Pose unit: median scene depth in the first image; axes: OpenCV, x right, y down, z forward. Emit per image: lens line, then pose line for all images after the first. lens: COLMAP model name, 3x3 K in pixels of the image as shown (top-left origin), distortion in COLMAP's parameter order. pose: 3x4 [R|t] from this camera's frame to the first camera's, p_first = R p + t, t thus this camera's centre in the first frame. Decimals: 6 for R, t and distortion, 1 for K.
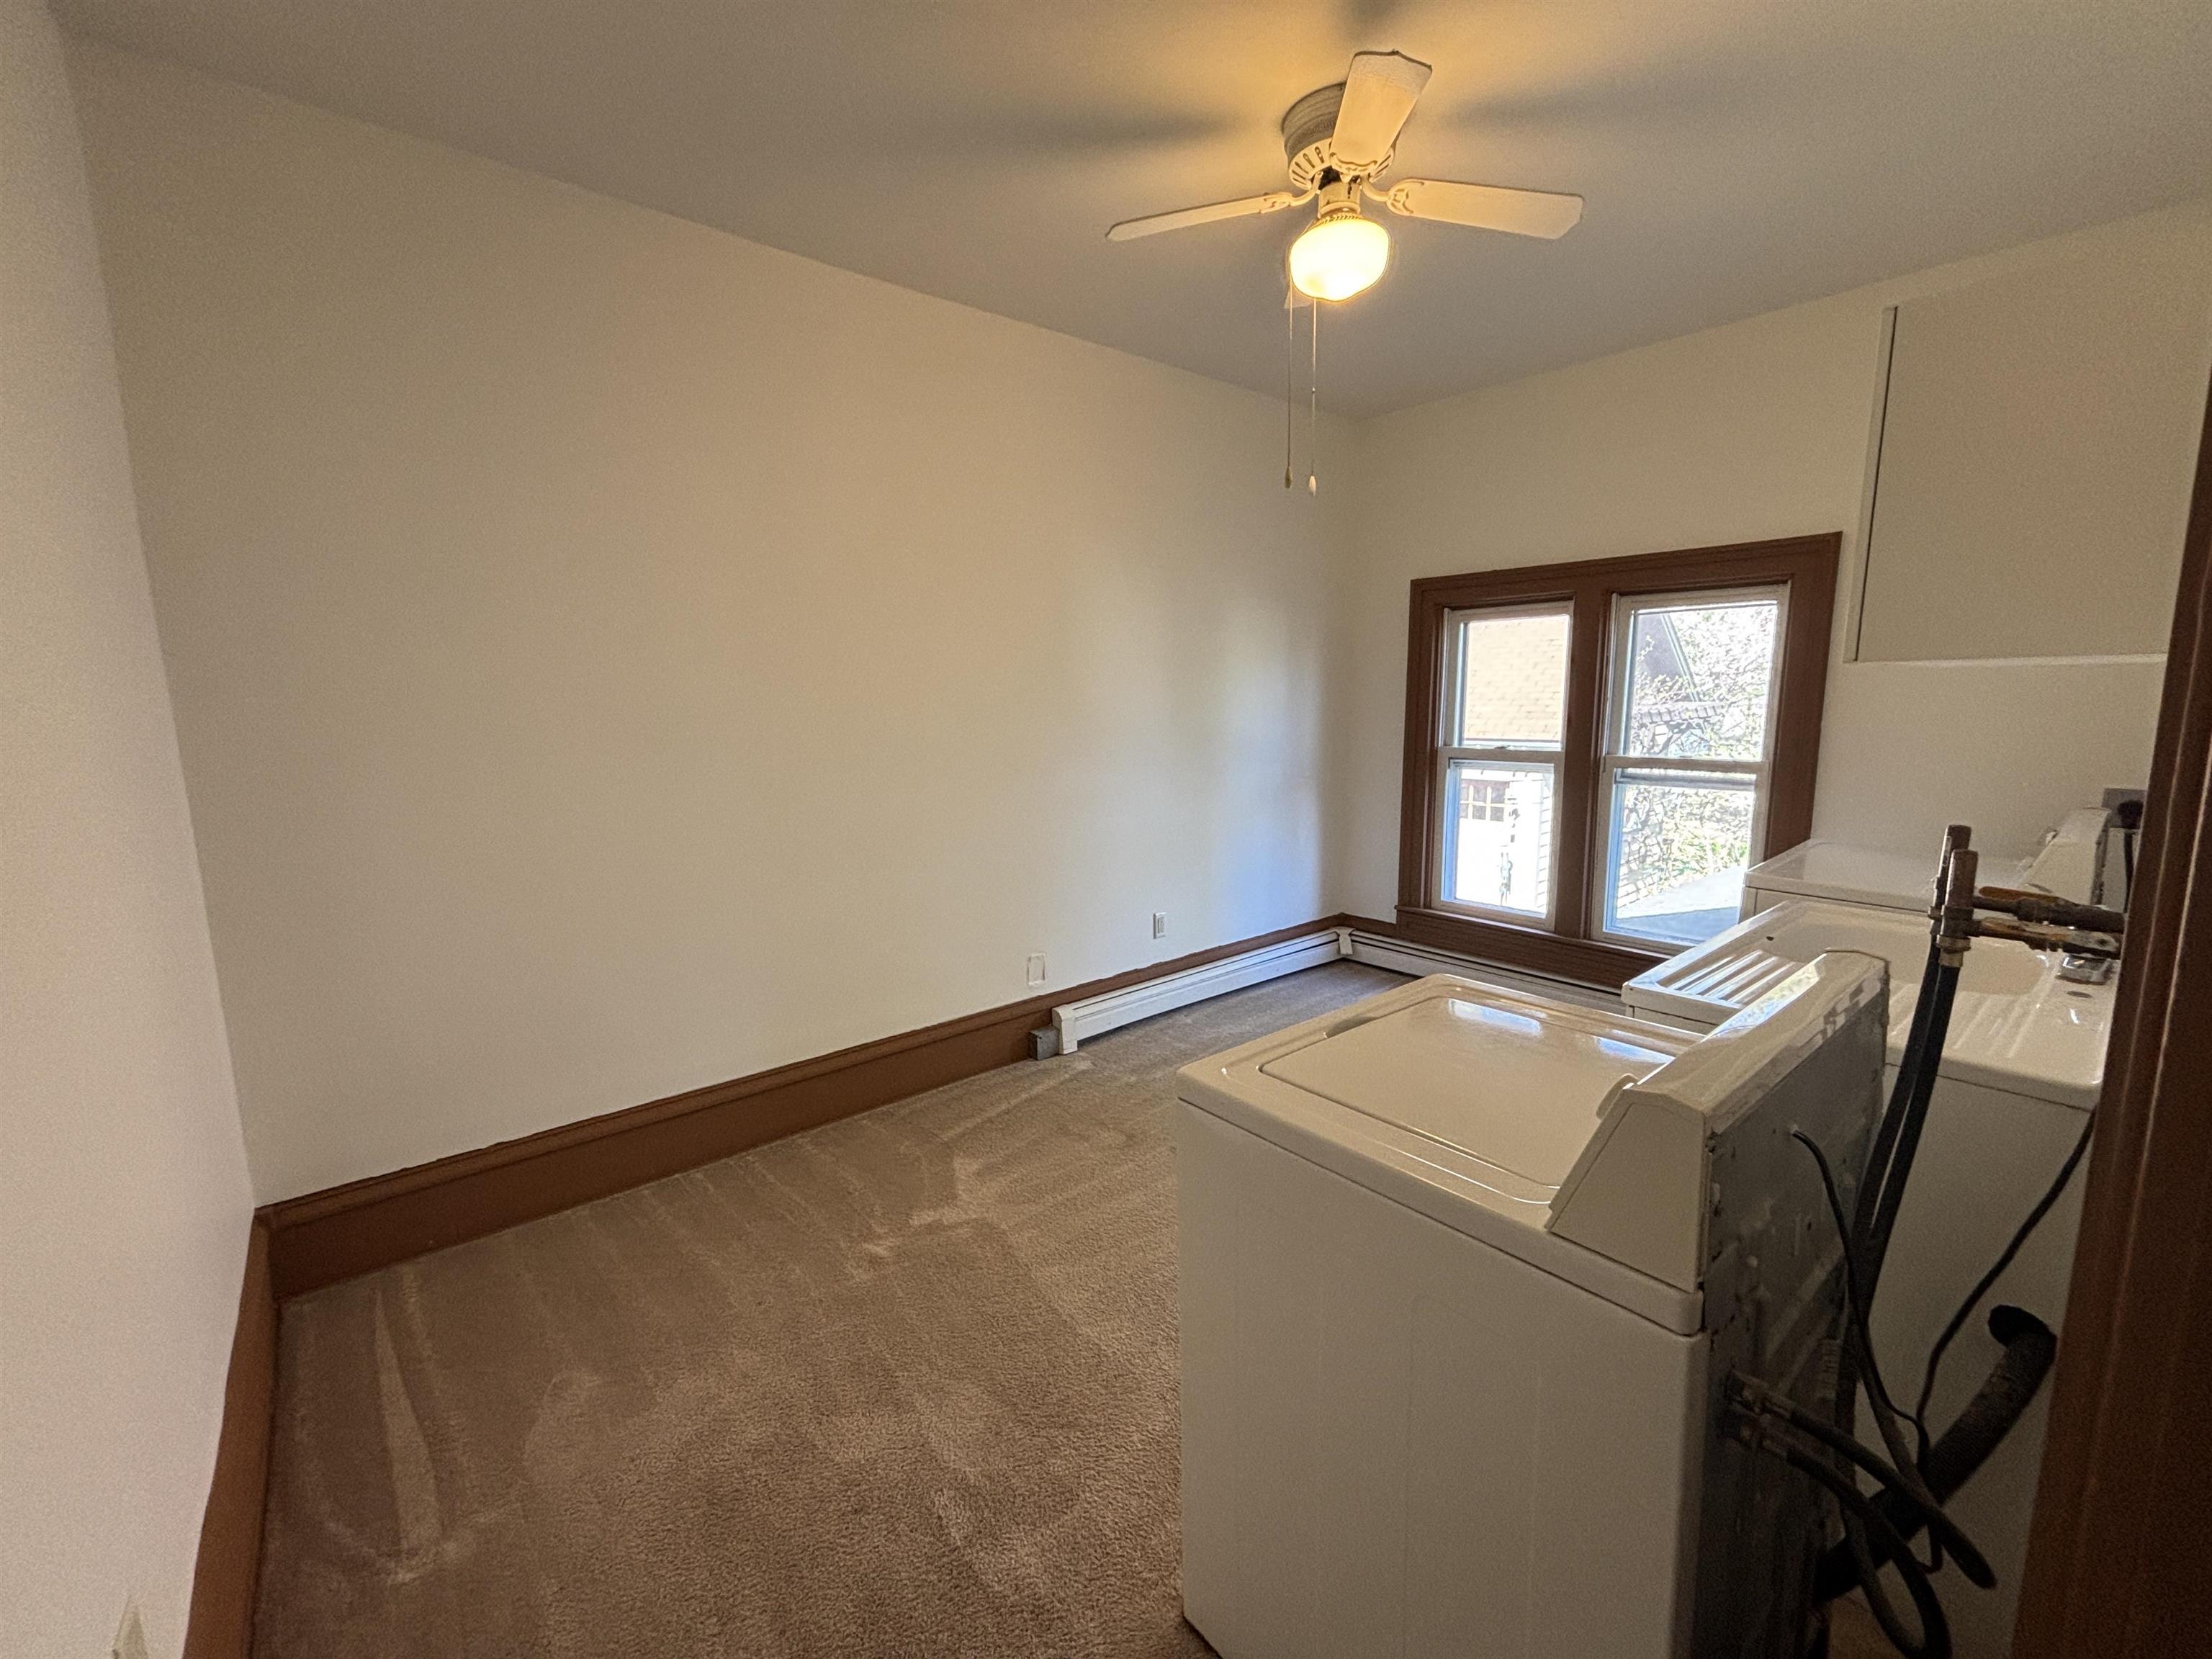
lens RADIAL K [[885.4, 0, 1114.2], [0, 885.4, 824.9], [0, 0, 1]] dist [-0.000461, -0.002061]
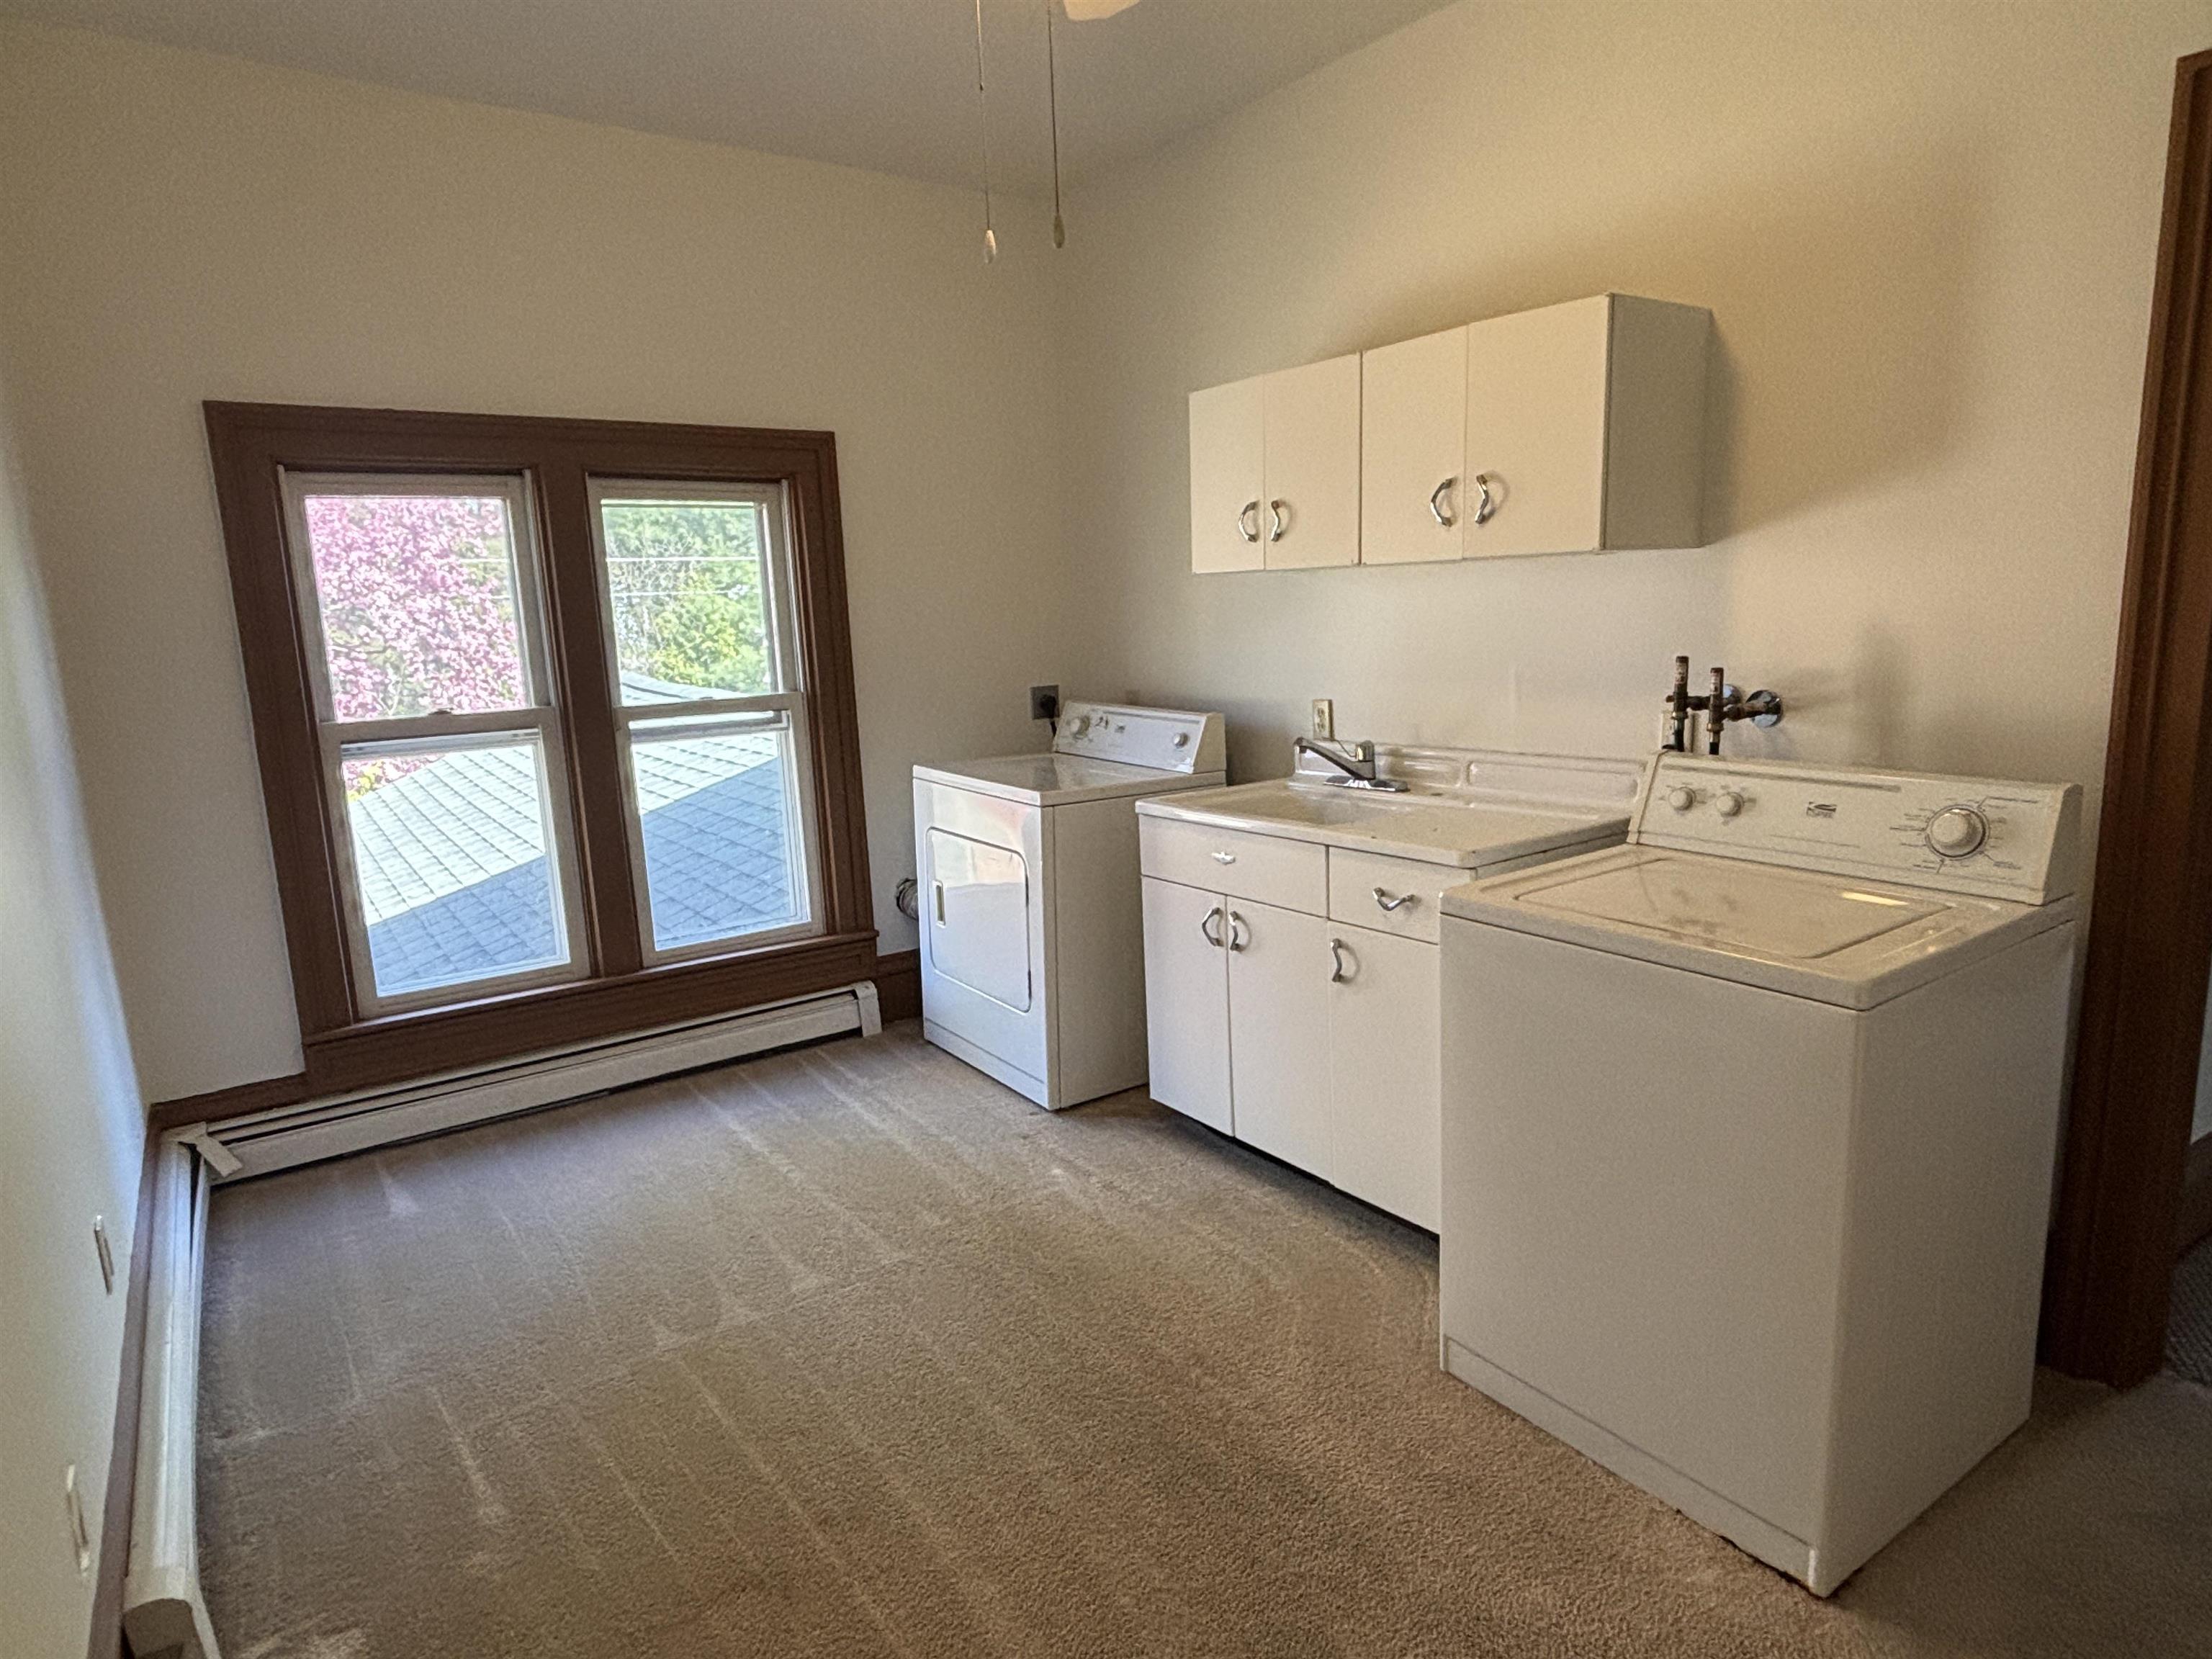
lens RADIAL K [[1272.8, 0, 1095.3], [0, 1272.8, 840.4], [0, 0, 1]] dist [-0.004003, -0.001450]
pose [[0.072887, -0.180319, 0.980904, -0.389336], [0.178177, 0.970052, 0.165085, -0.067118], [-0.981295, 0.162742, 0.102833, 0.492630]]
